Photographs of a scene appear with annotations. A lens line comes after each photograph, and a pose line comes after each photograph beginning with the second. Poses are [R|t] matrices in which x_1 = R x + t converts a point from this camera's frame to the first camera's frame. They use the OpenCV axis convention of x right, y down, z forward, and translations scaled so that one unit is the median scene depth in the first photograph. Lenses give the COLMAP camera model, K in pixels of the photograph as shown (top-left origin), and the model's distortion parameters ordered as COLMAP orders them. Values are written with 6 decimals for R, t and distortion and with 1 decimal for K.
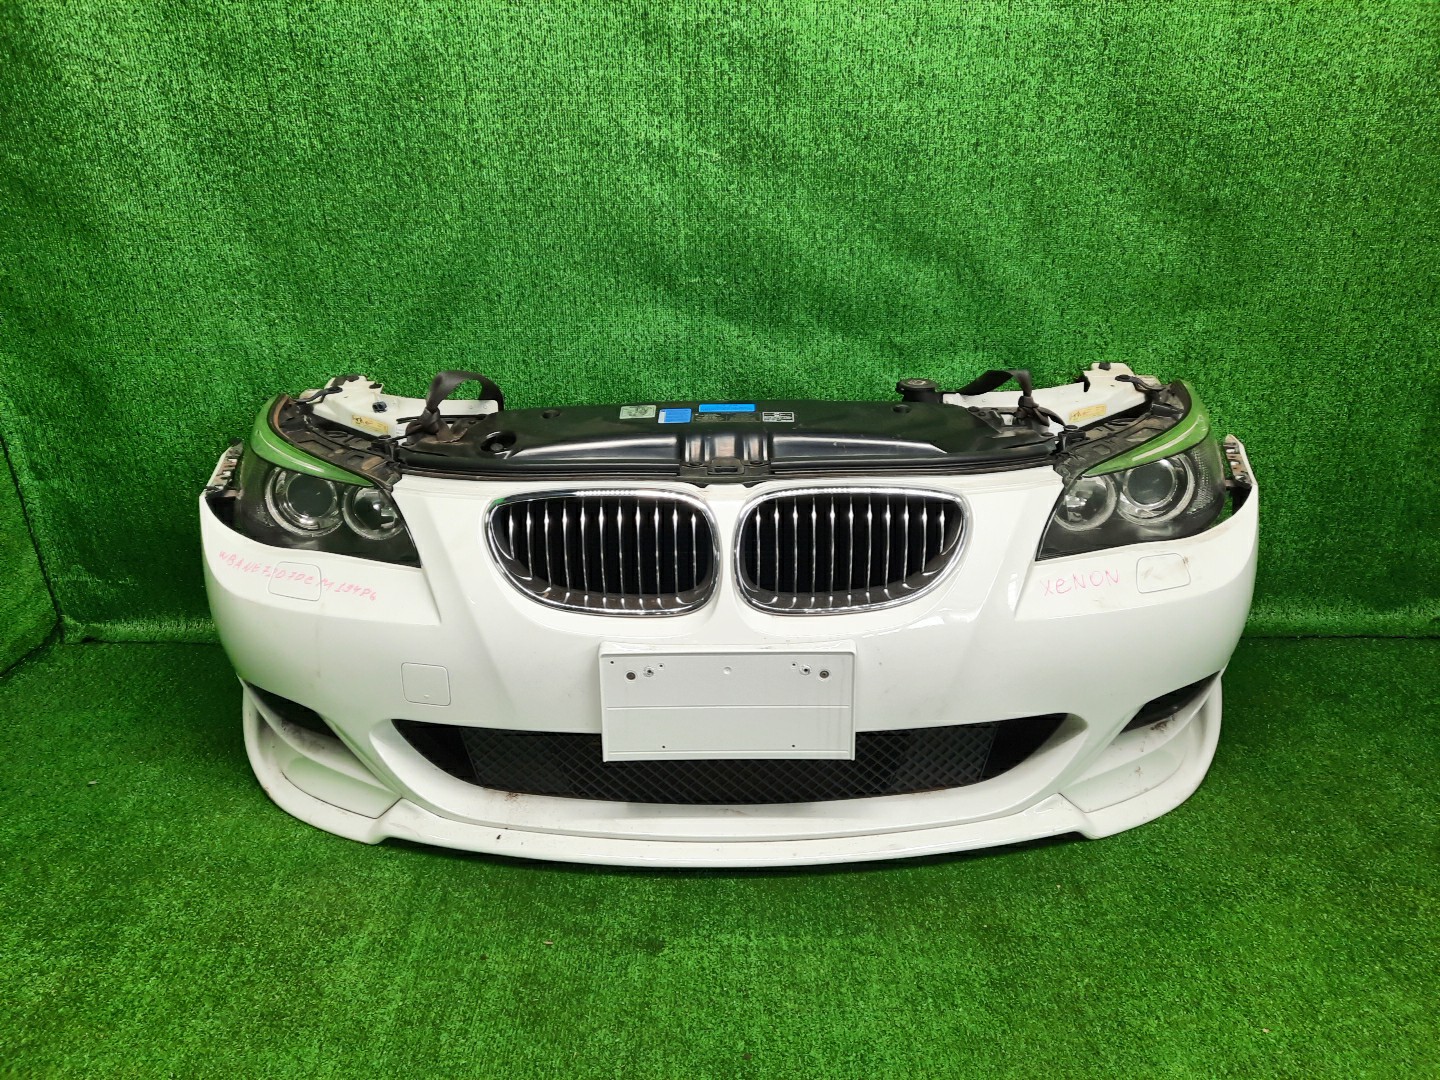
lens RADIAL K [[1061.0, 0, 722.2], [0, 1061.0, 539.2], [0, 0, 1]] dist [0.048303, -0.037587]
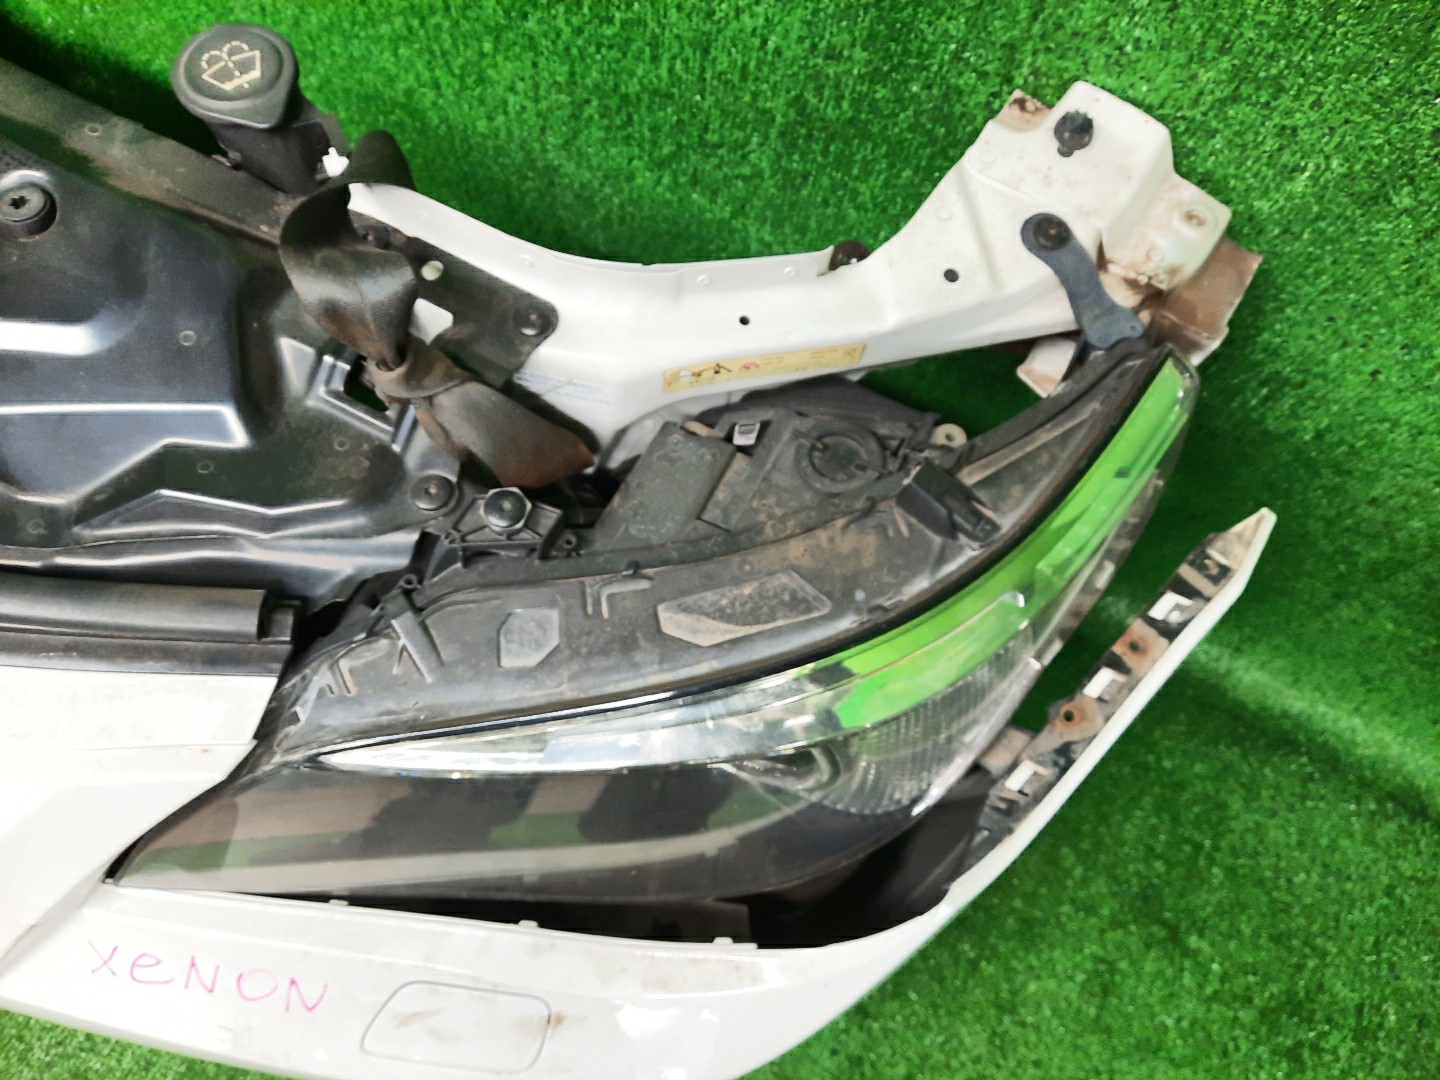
lens RADIAL K [[1061.0, 0, 717.5], [0, 1061.0, 538.8], [0, 0, 1]] dist [0.048303, -0.037587]
pose [[0.890205, 0.447569, -0.084953, 0.350939], [-0.259068, 0.650754, 0.713725, -0.278860], [0.374725, -0.613353, 0.695255, 0.692503]]
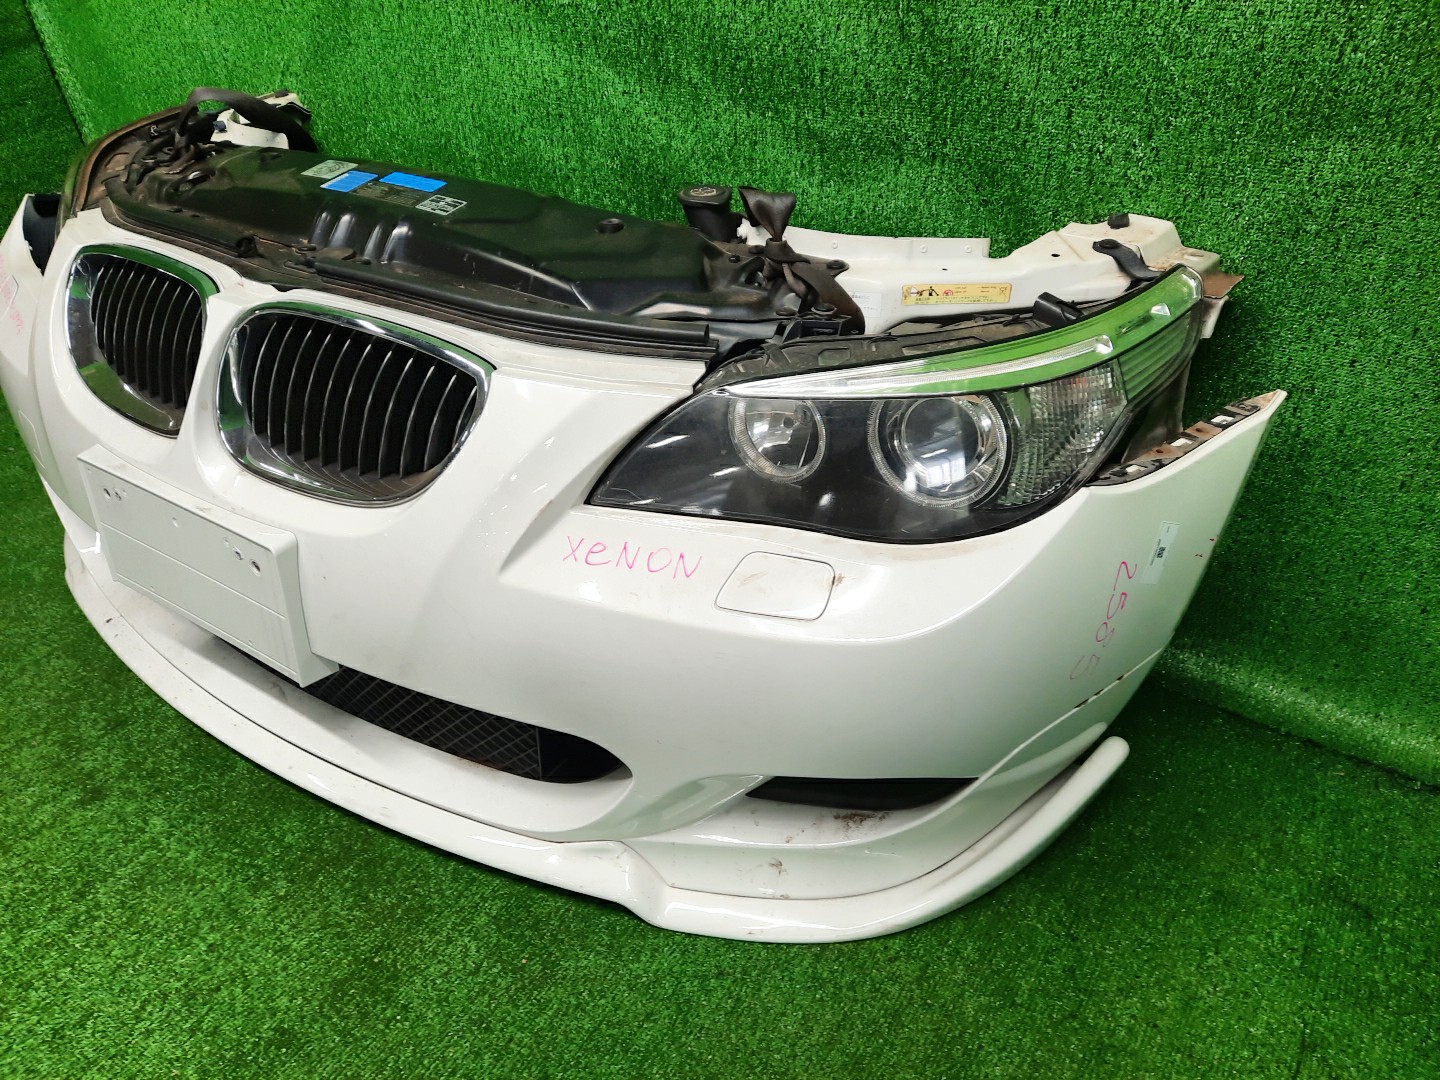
lens RADIAL K [[1061.0, 0, 720.8], [0, 1061.0, 542.4], [0, 0, 1]] dist [0.048303, -0.037587]
pose [[0.829364, 0.307568, -0.466430, 0.507492], [-0.208785, 0.944969, 0.251879, -0.100835], [0.518232, -0.111516, 0.847939, 0.394084]]
